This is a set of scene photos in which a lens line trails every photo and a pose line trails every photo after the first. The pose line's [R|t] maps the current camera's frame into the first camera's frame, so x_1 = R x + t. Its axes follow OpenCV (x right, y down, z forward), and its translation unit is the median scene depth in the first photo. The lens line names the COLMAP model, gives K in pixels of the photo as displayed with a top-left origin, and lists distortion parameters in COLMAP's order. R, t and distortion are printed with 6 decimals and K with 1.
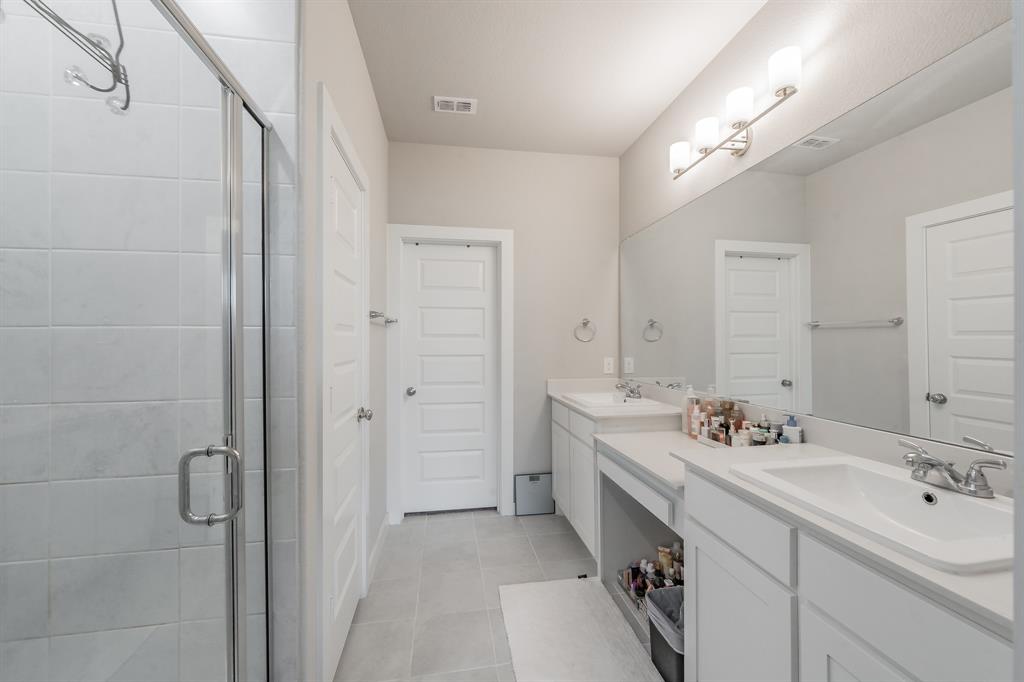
lens RADIAL K [[382.8, 0, 505.6], [0, 382.8, 340.6], [0, 0, 1]] dist [-0.000630, -0.000480]
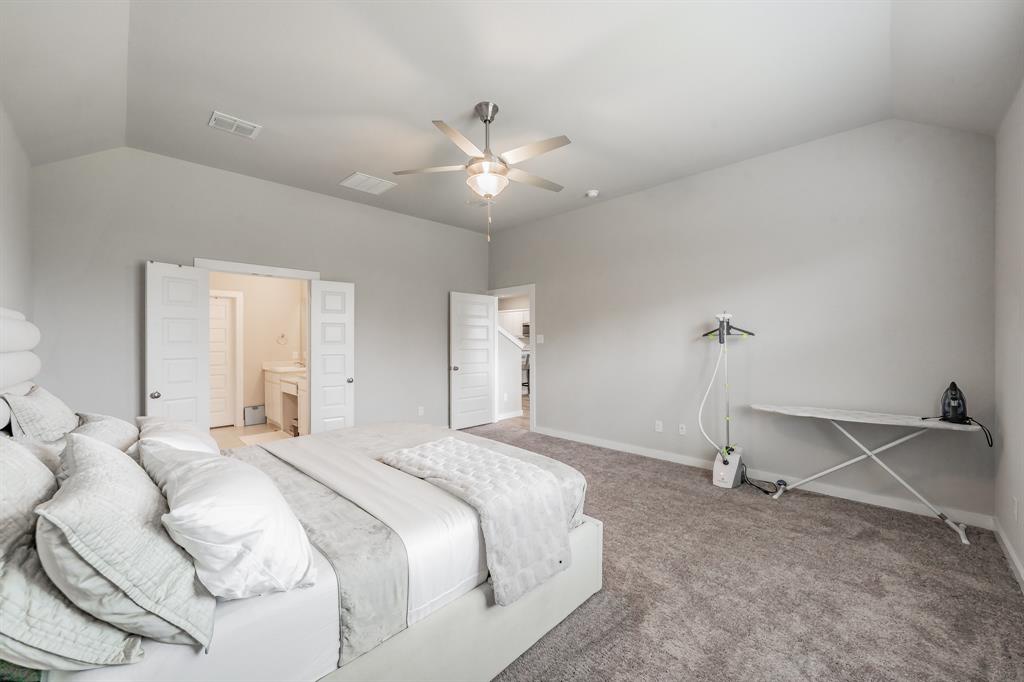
lens RADIAL K [[382.8, 0, 506.1], [0, 382.8, 343.3], [0, 0, 1]] dist [-0.000630, -0.000480]
pose [[0.807144, -0.004662, 0.590336, -0.115593], [-0.003410, 0.999915, 0.012560, -0.076949], [-0.590344, -0.012151, 0.807060, -3.282601]]
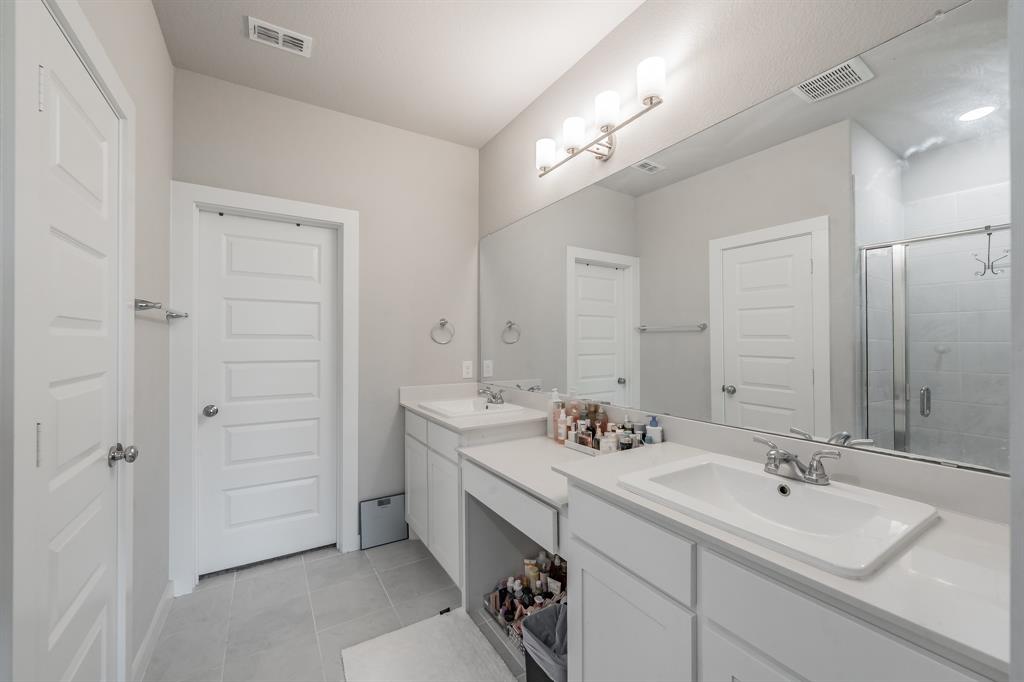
lens RADIAL K [[413.7, 0, 522.1], [0, 413.7, 340.7], [0, 0, 1]] dist [-0.000179, -0.000057]
pose [[0.920741, 0.002480, 0.390166, -0.006360], [-0.000842, 0.999990, -0.004369, -0.001056], [-0.390173, 0.003694, 0.920734, 0.039485]]
